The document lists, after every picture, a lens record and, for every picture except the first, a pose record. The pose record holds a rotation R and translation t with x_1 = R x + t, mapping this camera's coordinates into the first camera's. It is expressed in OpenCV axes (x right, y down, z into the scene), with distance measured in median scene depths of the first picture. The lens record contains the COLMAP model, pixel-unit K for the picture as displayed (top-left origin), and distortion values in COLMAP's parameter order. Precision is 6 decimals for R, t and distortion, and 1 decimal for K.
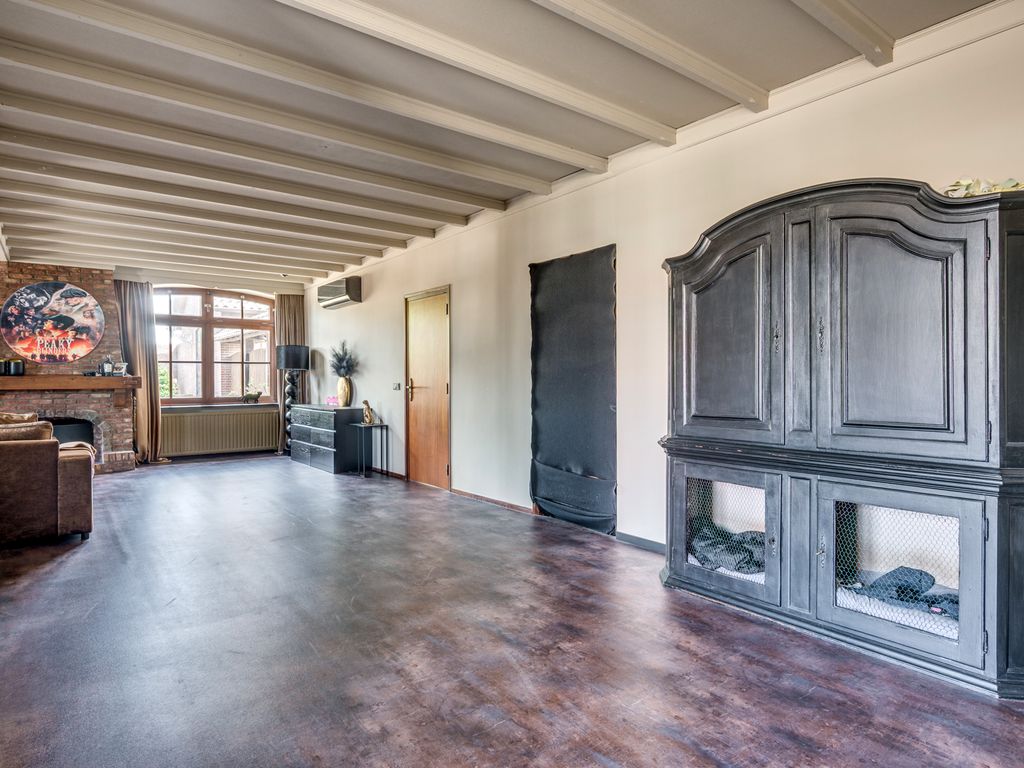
lens RADIAL K [[576.2, 0, 512.0], [0, 576.2, 384.0], [0, 0, 1]] dist [0.006089, -0.001255]
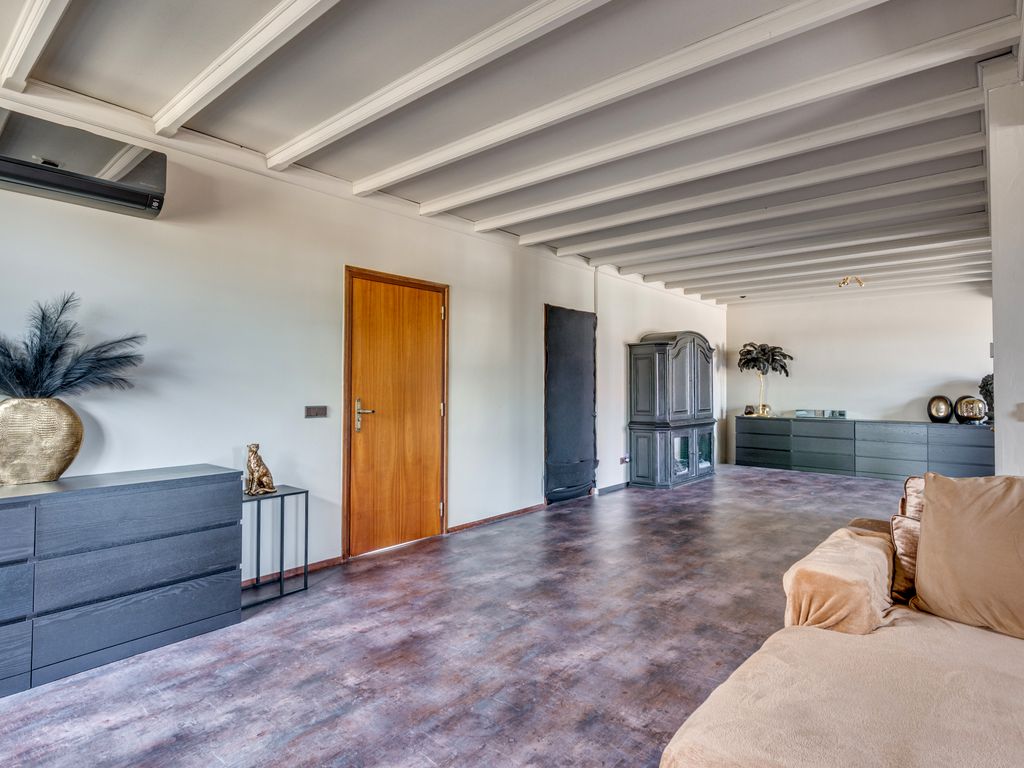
lens RADIAL K [[535.4, 0, 510.0], [0, 535.4, 375.4], [0, 0, 1]] dist [0.002002, 0.000838]
pose [[-0.172730, 0.025573, 0.984637, -0.719447], [0.004443, 0.999673, -0.025184, -0.016990], [-0.984959, 0.000024, -0.172788, 0.849656]]
